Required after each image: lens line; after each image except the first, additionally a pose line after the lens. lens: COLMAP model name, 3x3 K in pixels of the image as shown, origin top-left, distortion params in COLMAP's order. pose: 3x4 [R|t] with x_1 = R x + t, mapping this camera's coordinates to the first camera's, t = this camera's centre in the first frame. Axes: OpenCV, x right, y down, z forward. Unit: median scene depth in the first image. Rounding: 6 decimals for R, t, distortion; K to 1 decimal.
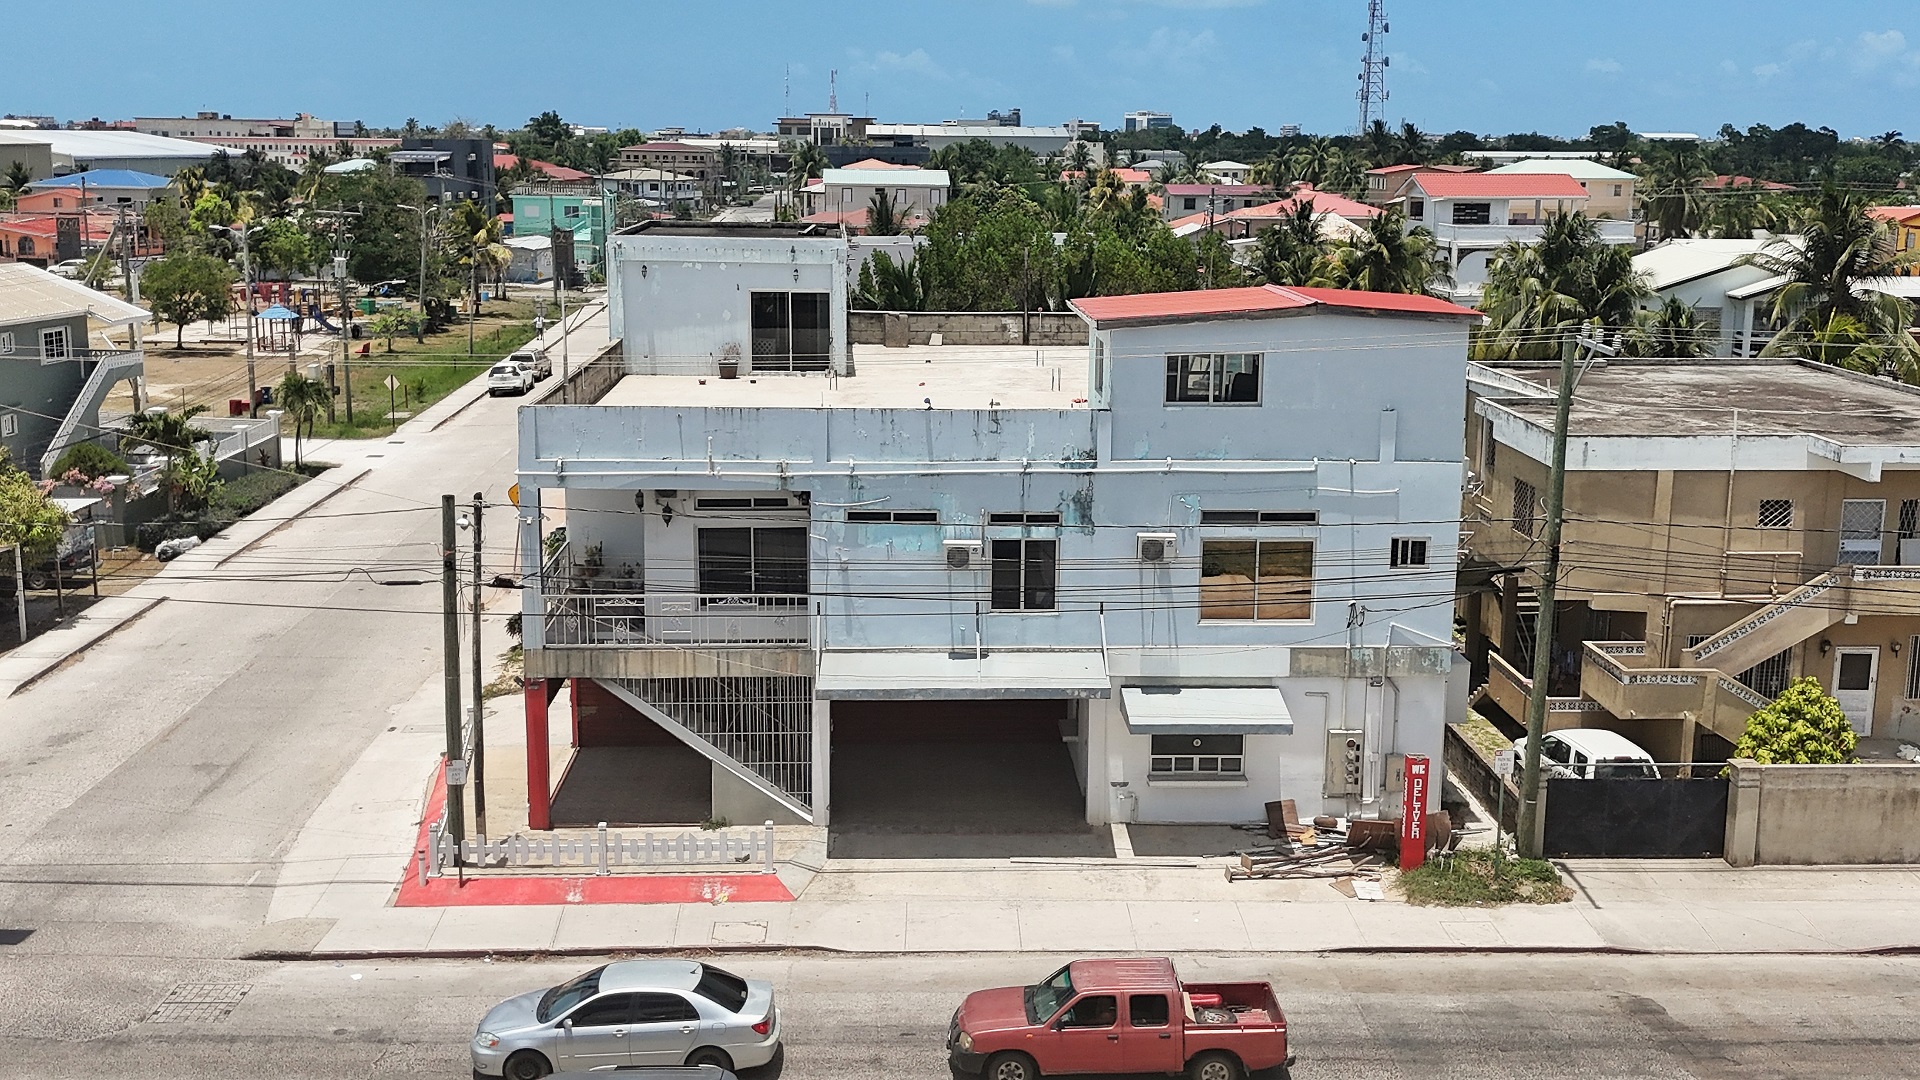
lens RADIAL K [[2015.7, 0, 960.0], [0, 2015.7, 540.0], [0, 0, 1]] dist [0.160775, -0.408803]
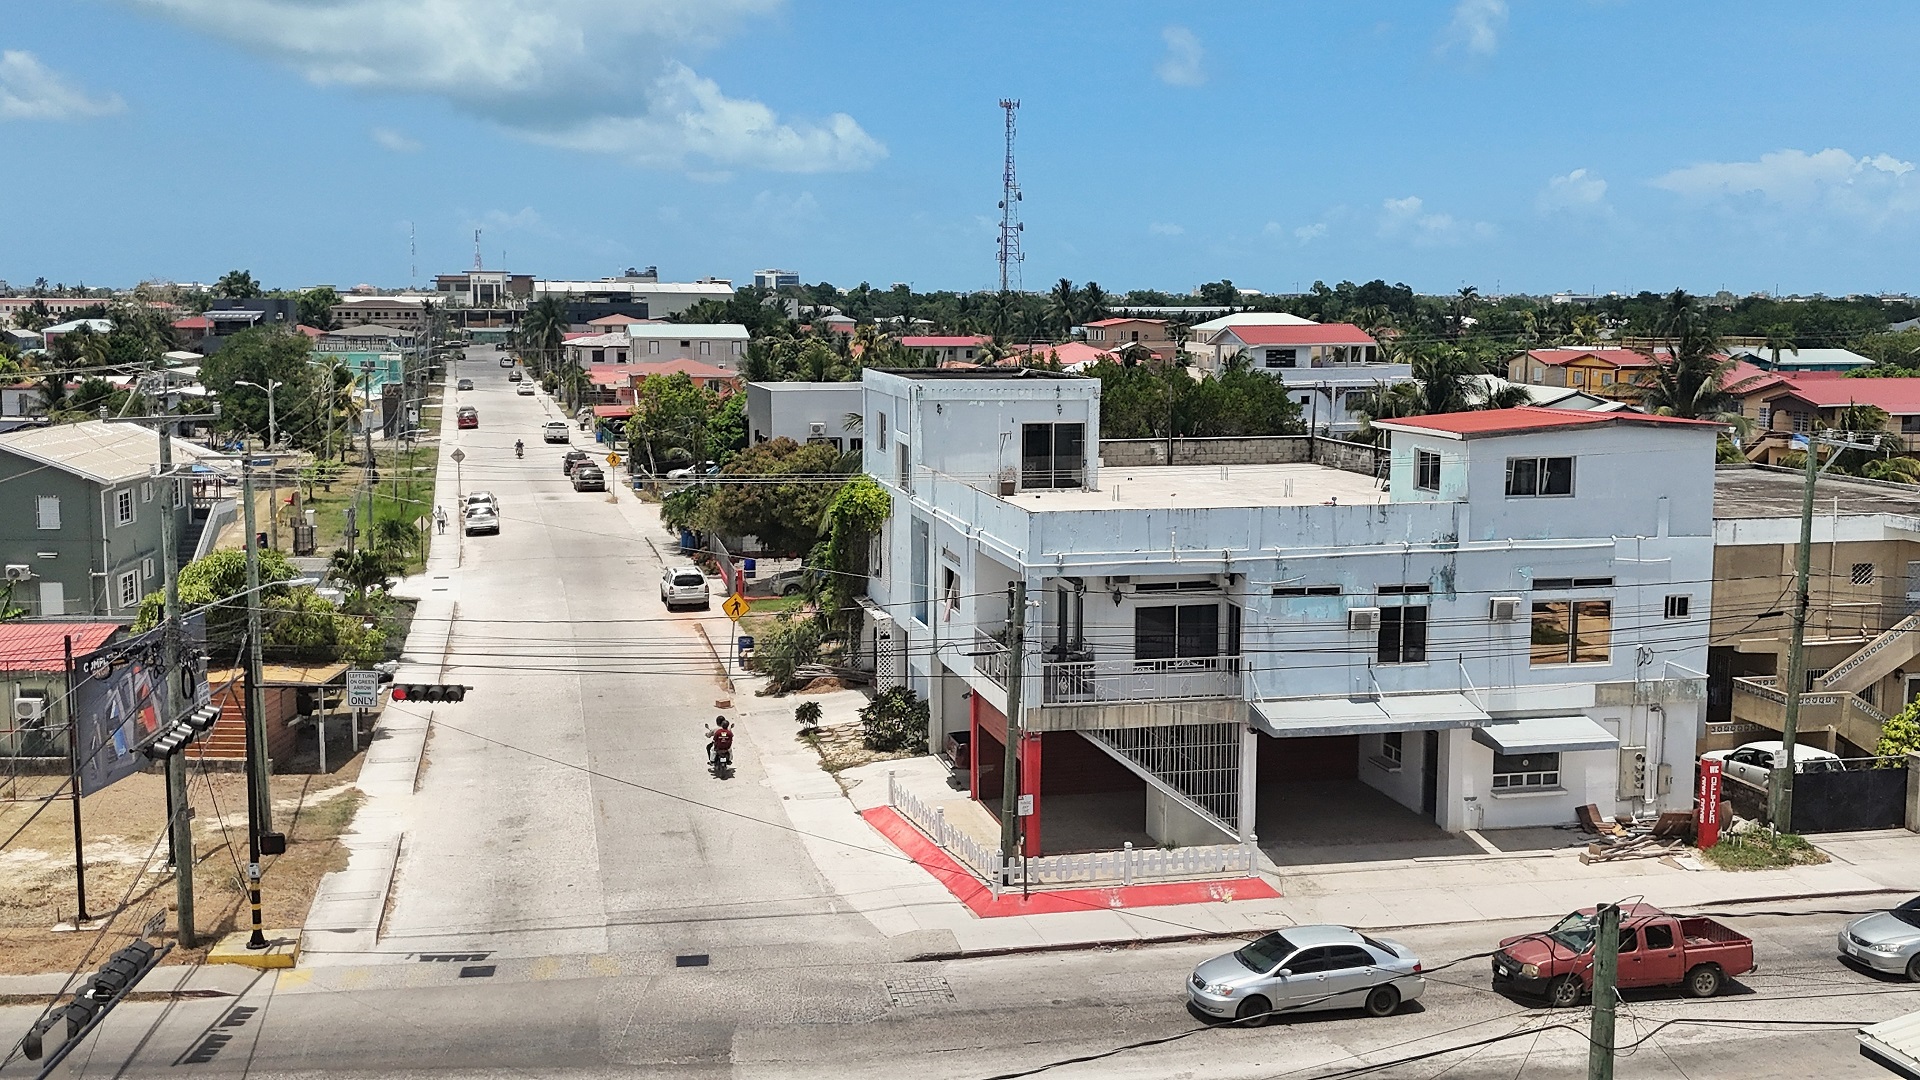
lens RADIAL K [[1929.8, 0, 960.0], [0, 1929.8, 540.0], [0, 0, 1]] dist [0.154743, -0.382368]
pose [[0.981155, -0.029593, 0.190945, -0.469503], [0.042733, 0.996965, -0.065067, 0.025690], [-0.188440, 0.072001, 0.979442, -0.149058]]
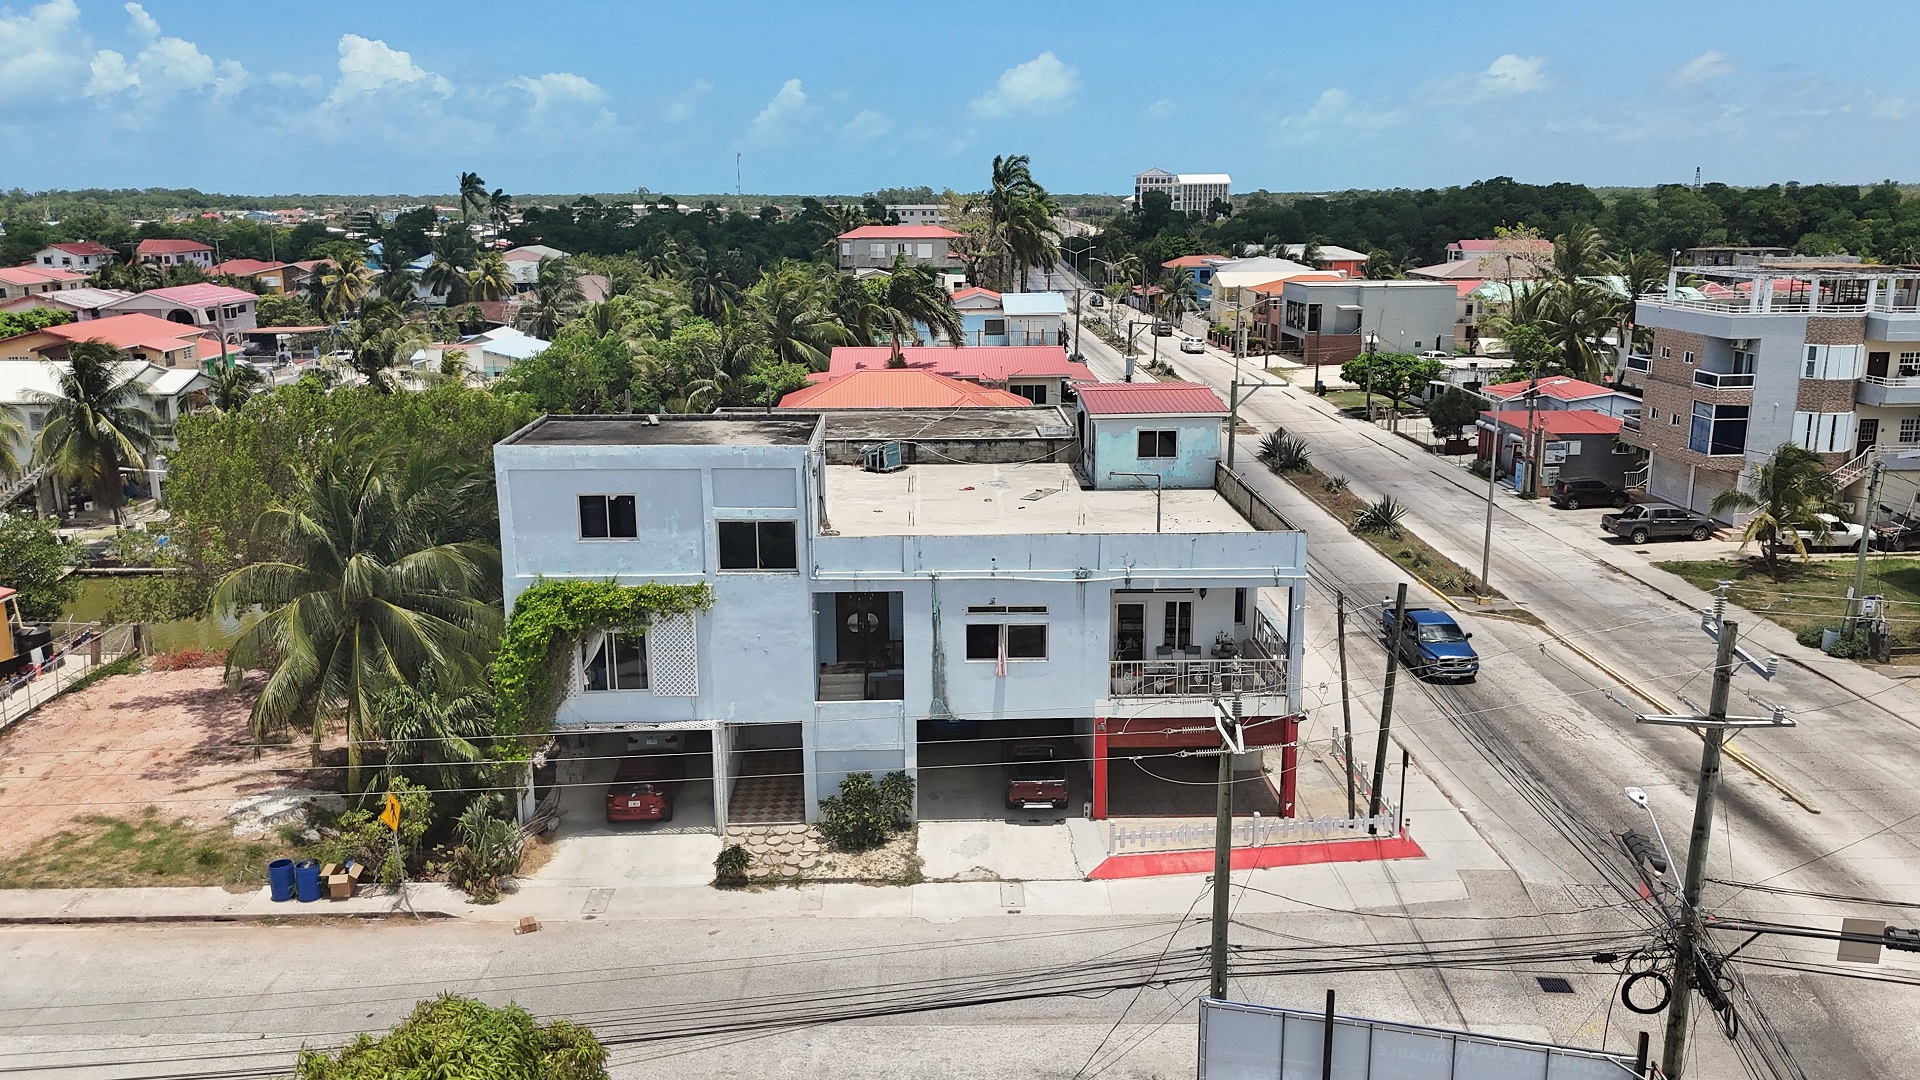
lens RADIAL K [[1479.9, 0, 960.0], [0, 1479.9, 540.0], [0, 0, 1]] dist [0.090411, -0.128691]
pose [[0.004760, -0.236458, 0.971630, -1.209586], [0.200512, 0.952133, 0.230731, -0.345447], [-0.979680, 0.193725, 0.051944, 1.162306]]
